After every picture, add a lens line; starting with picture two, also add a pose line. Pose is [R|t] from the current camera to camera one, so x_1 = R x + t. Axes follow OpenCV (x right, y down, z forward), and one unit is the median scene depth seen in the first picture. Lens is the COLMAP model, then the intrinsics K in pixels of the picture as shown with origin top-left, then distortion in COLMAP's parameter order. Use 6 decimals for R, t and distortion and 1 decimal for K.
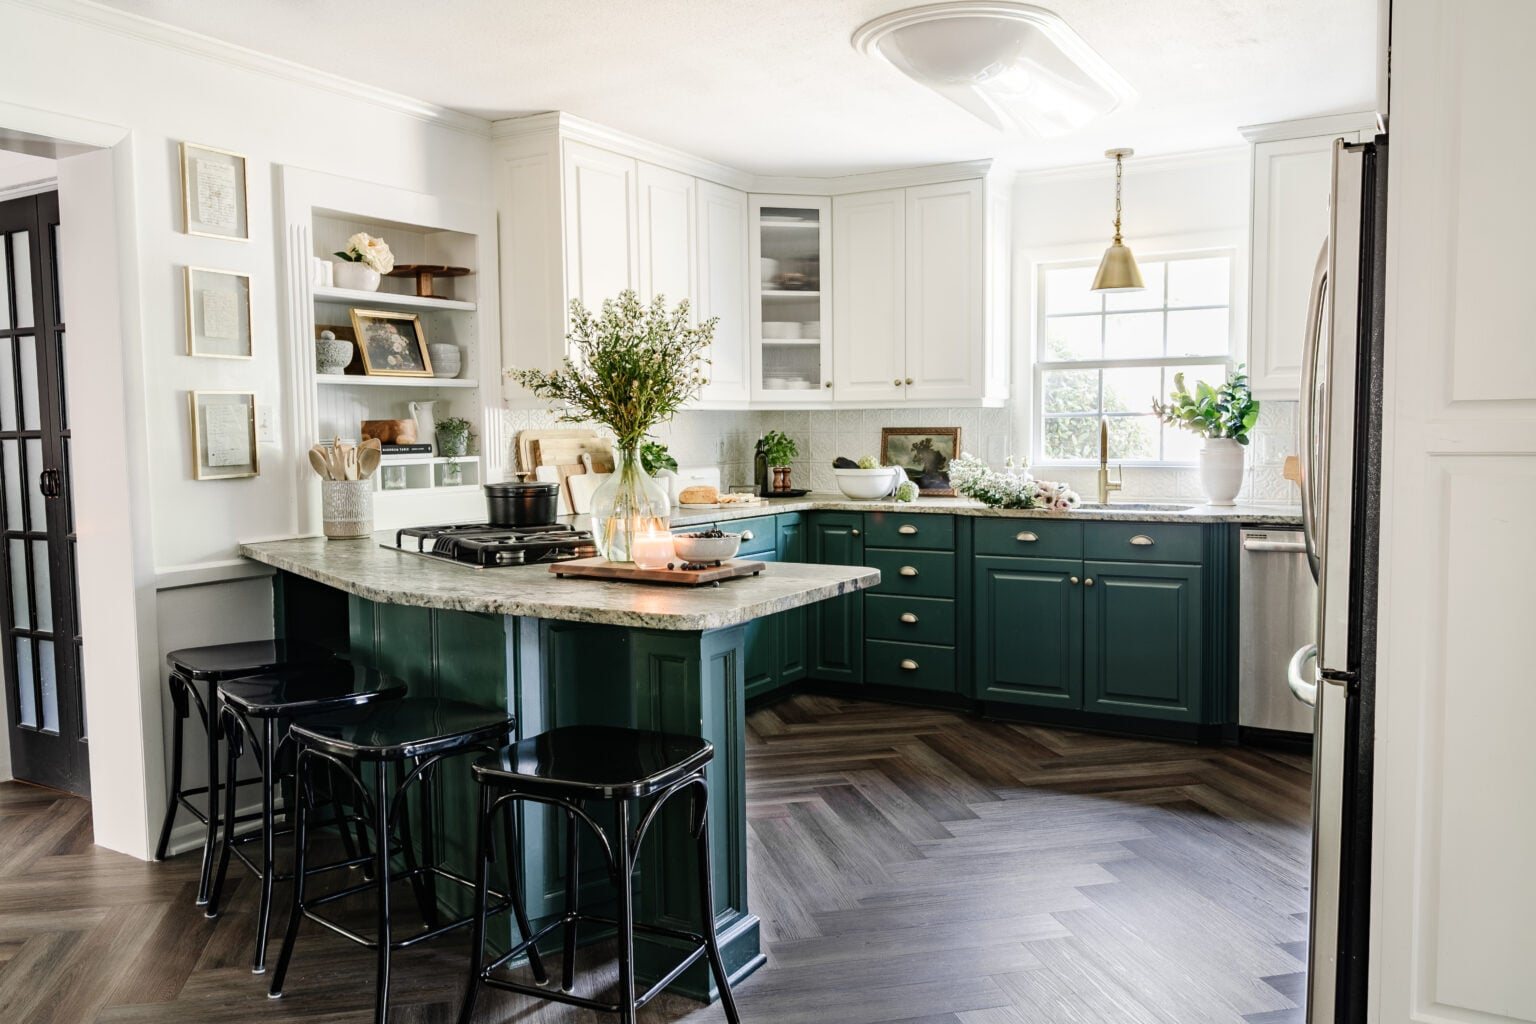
lens RADIAL K [[1209.6, 0, 766.2], [0, 1209.6, 514.1], [0, 0, 1]] dist [0.009088, -0.012654]
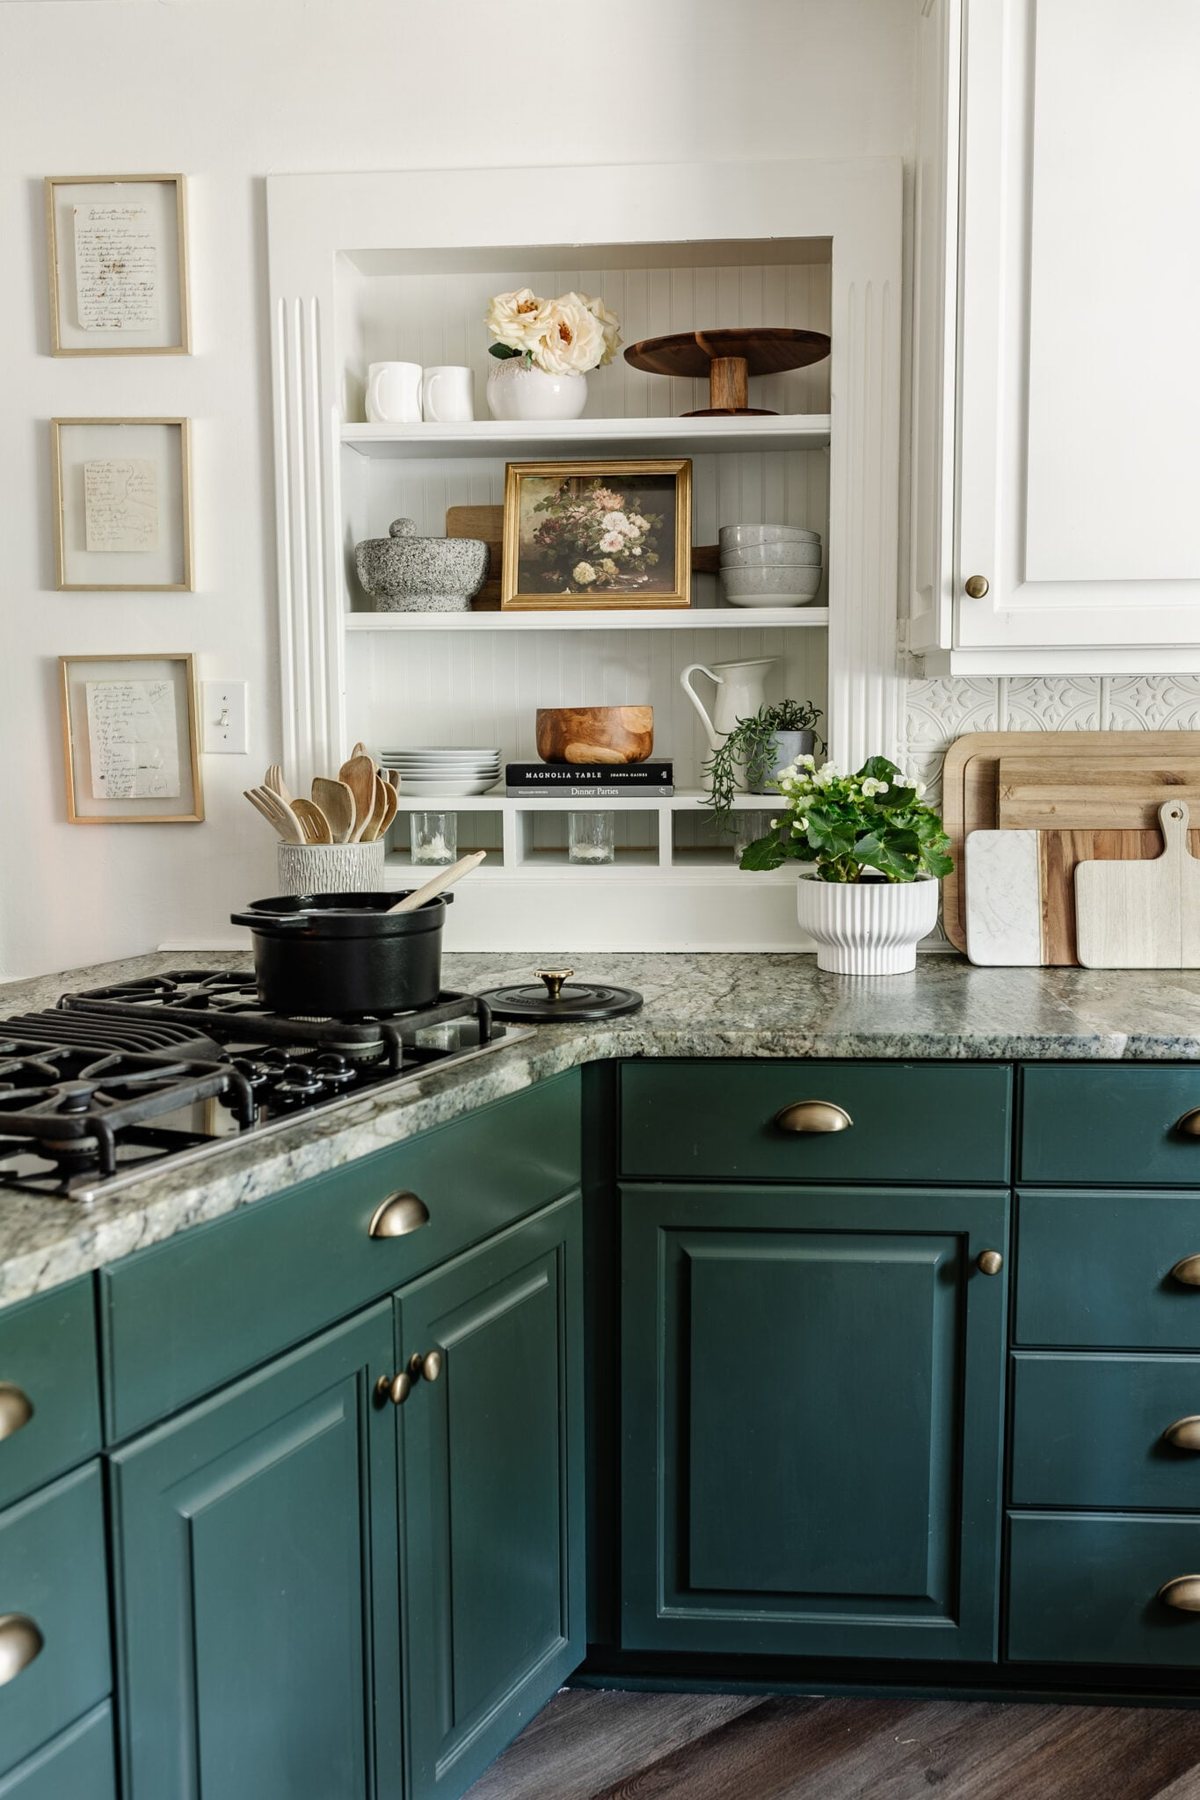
lens RADIAL K [[1729.7, 0, 587.7], [0, 1729.7, 906.2], [0, 0, 1]] dist [0.010093, 0.000000]
pose [[0.453863, 0.114982, -0.883622, 0.246992], [-0.061909, 0.993312, 0.097457, -0.063799], [0.888918, 0.010472, 0.457946, 0.670962]]
